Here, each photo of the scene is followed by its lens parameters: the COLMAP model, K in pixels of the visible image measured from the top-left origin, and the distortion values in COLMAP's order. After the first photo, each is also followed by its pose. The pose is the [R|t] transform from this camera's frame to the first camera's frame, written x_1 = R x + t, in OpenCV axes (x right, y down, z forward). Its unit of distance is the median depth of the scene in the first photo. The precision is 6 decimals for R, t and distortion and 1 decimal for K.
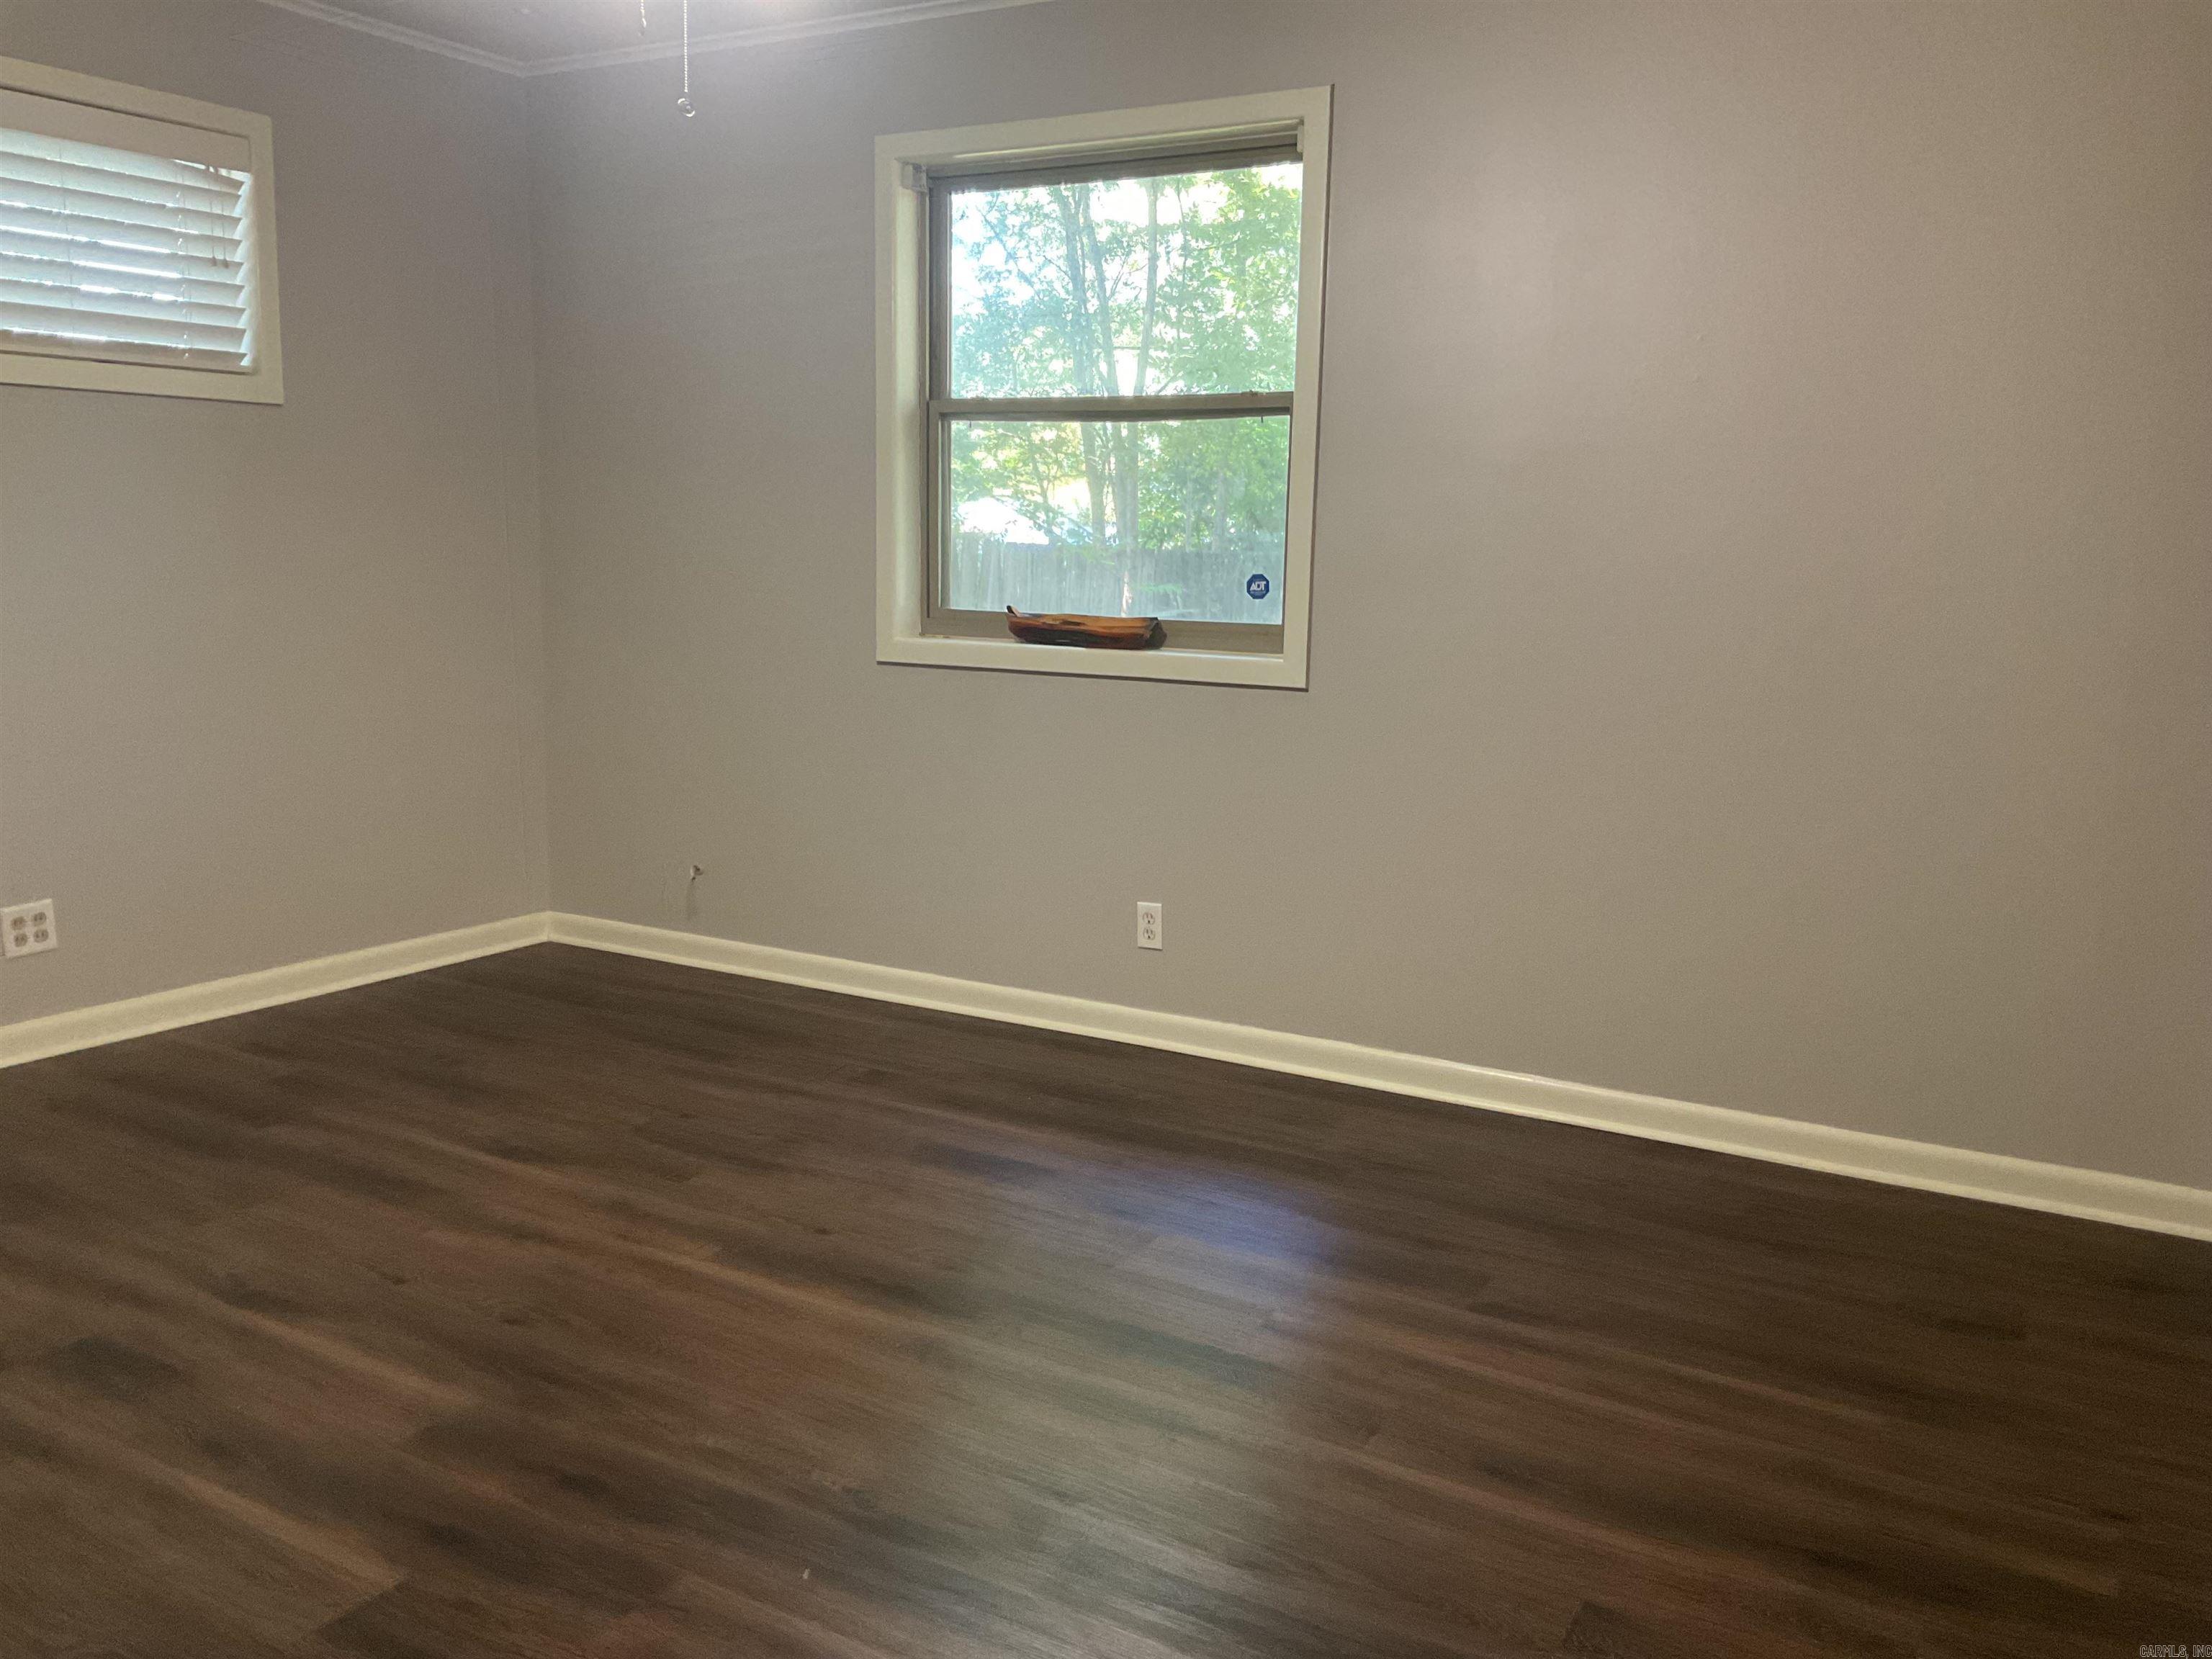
lens RADIAL K [[1881.0, 0, 1106.0], [0, 1881.0, 829.5], [0, 0, 1]] dist [0.115240, -0.188523]
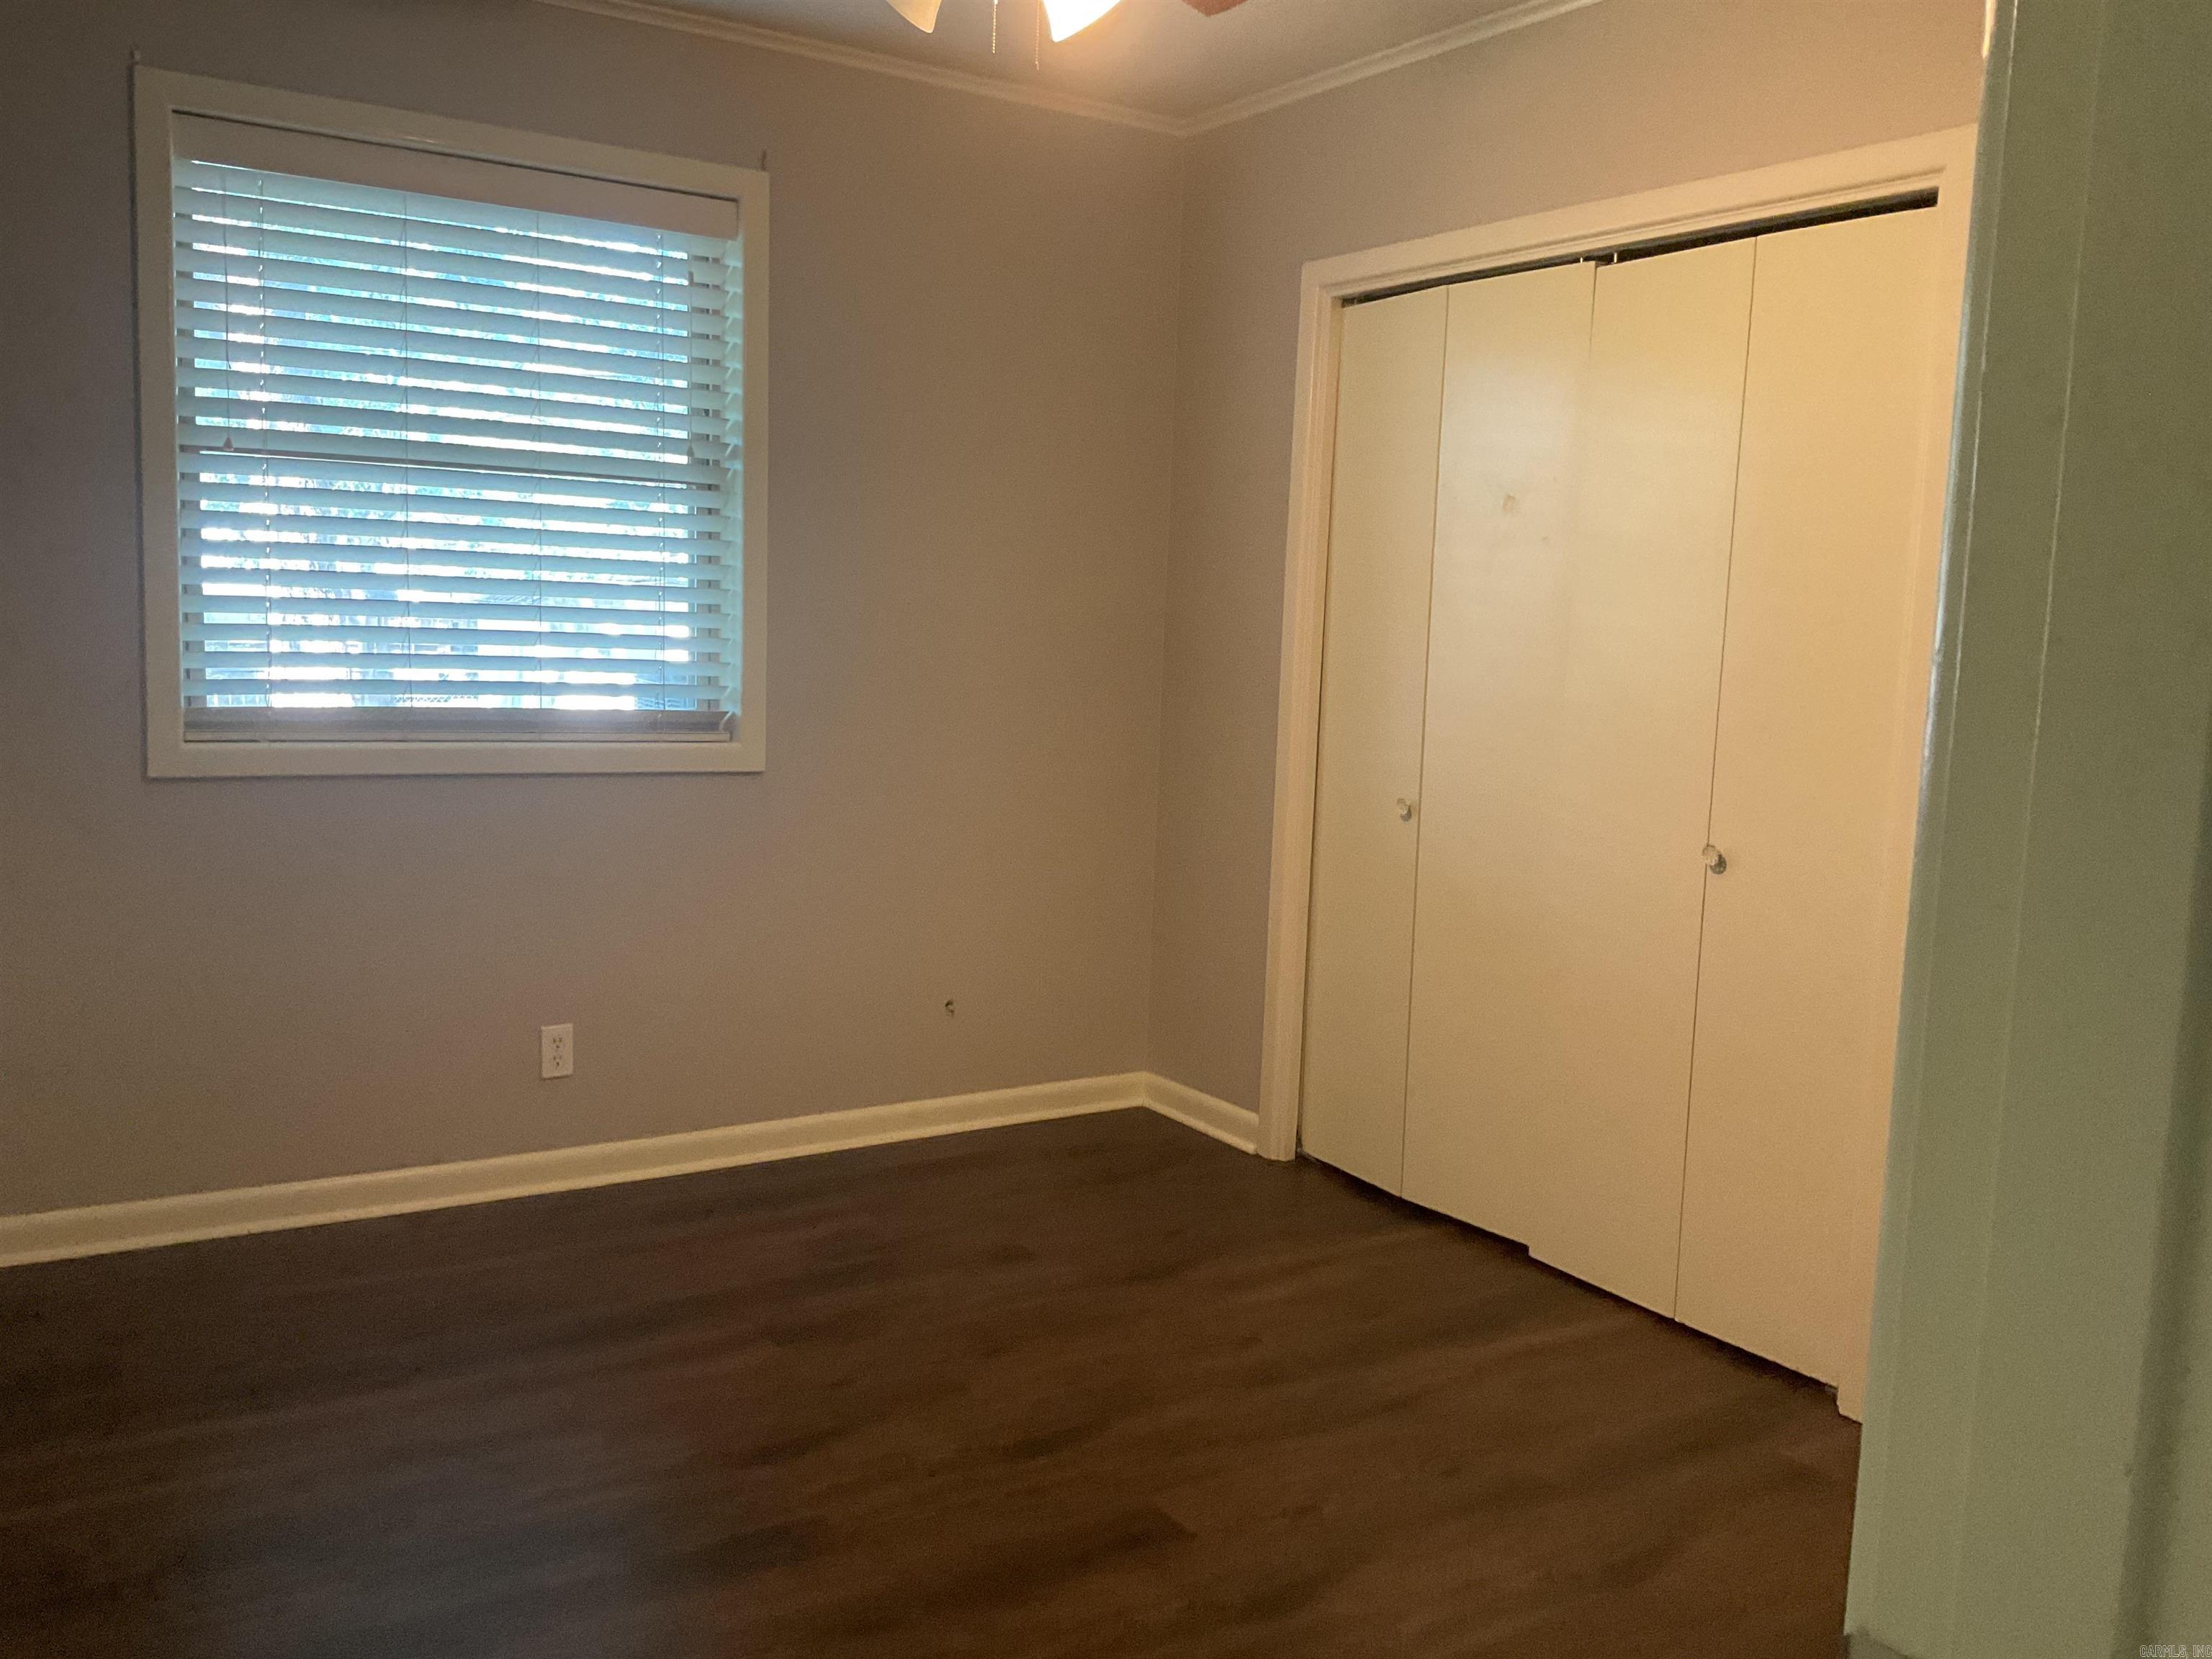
lens RADIAL K [[1822.0, 0, 1106.0], [0, 1822.0, 829.5], [0, 0, 1]] dist [0.147216, -0.307089]
pose [[0.419031, -0.111677, 0.901078, -0.497065], [0.109467, 0.991382, 0.071963, -0.068023], [-0.901349, 0.068484, 0.427645, 0.292798]]
